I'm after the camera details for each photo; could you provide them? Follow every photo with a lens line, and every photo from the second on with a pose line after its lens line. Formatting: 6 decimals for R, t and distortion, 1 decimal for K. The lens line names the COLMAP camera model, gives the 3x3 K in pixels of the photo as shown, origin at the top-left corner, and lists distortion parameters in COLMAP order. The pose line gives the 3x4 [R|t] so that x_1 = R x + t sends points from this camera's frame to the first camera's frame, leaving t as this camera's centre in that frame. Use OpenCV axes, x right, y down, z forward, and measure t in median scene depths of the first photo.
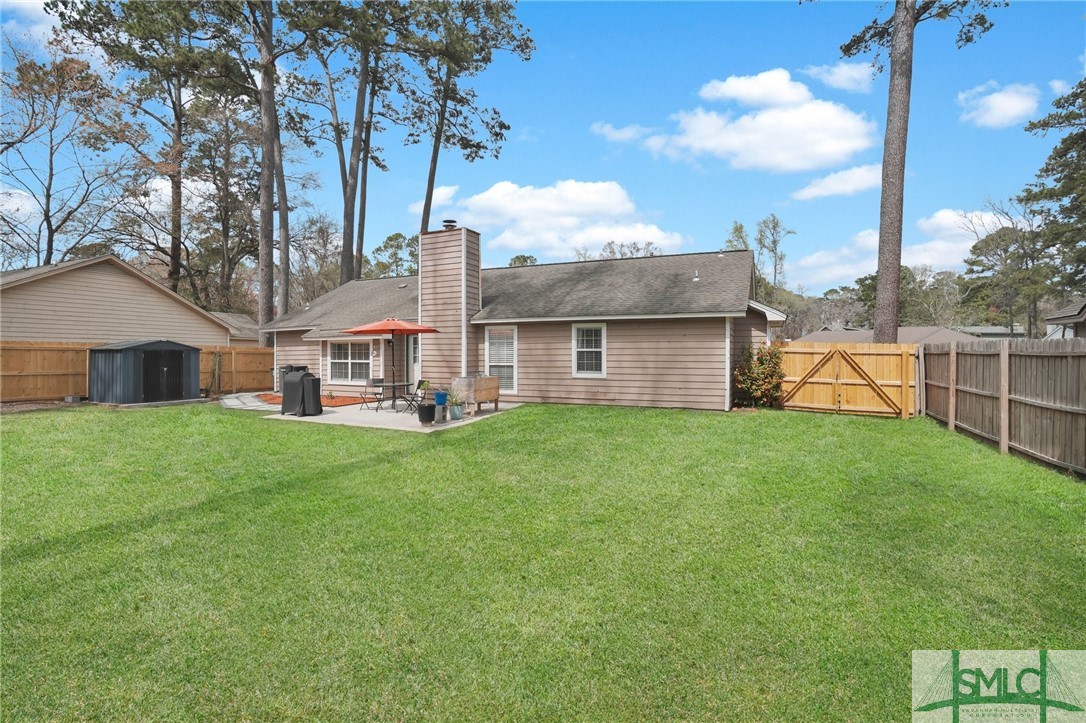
lens RADIAL K [[511.6, 0, 548.0], [0, 511.6, 357.7], [0, 0, 1]] dist [-0.060517, 0.024112]
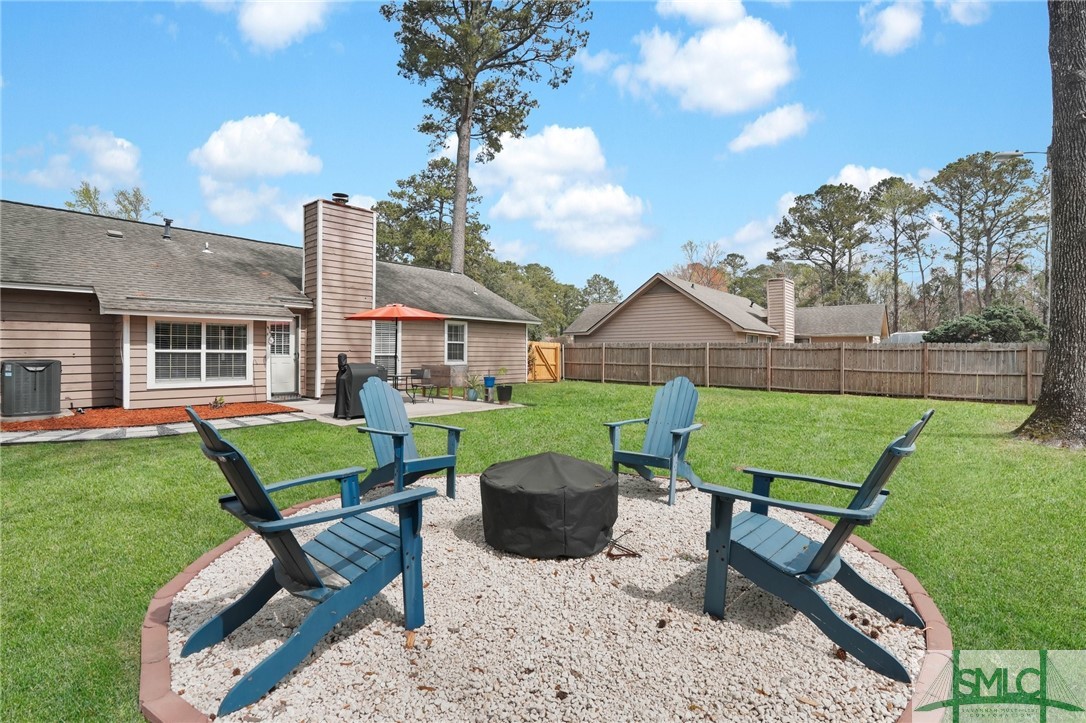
lens RADIAL K [[511.6, 0, 548.0], [0, 511.6, 357.7], [0, 0, 1]] dist [-0.060517, 0.024112]
pose [[0.257106, -0.008135, 0.966349, -0.980139], [-0.000348, 0.999964, 0.008510, 0.010424], [-0.966383, -0.002524, 0.257094, 0.427602]]
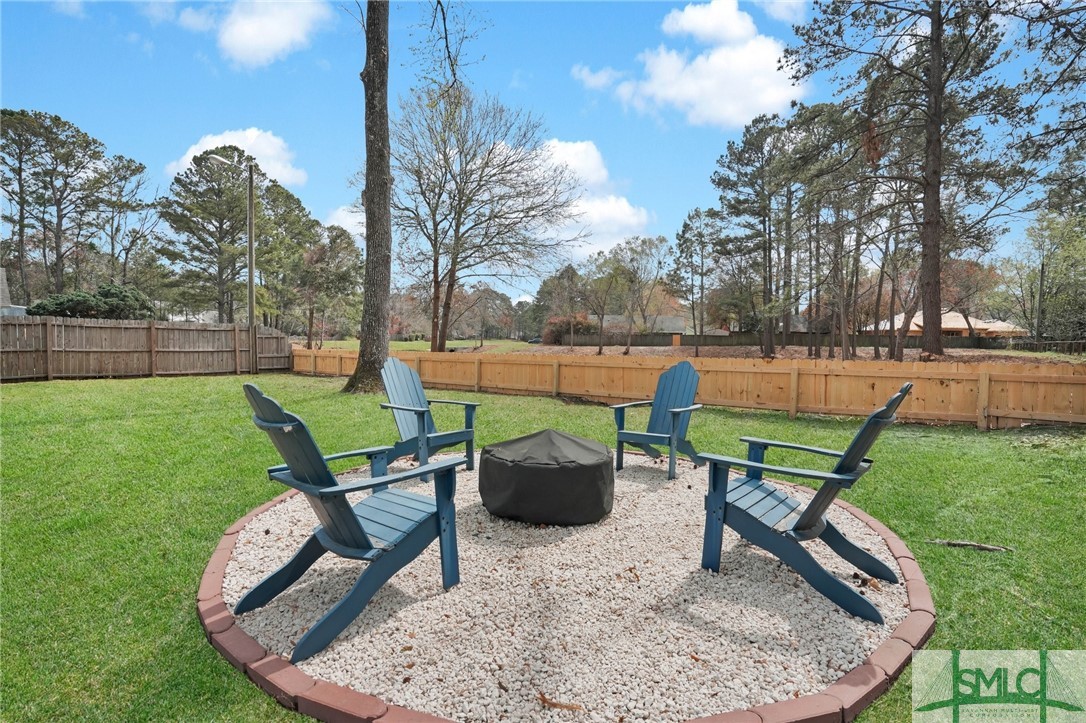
lens RADIAL K [[508.7, 0, 543.0], [0, 508.7, 361.5], [0, 0, 1]] dist [-0.068382, 0.029621]
pose [[-0.964570, -0.027202, 0.262421, -0.816611], [-0.015162, 0.998742, 0.047795, 0.011518], [-0.263391, 0.042122, -0.963769, 0.704659]]
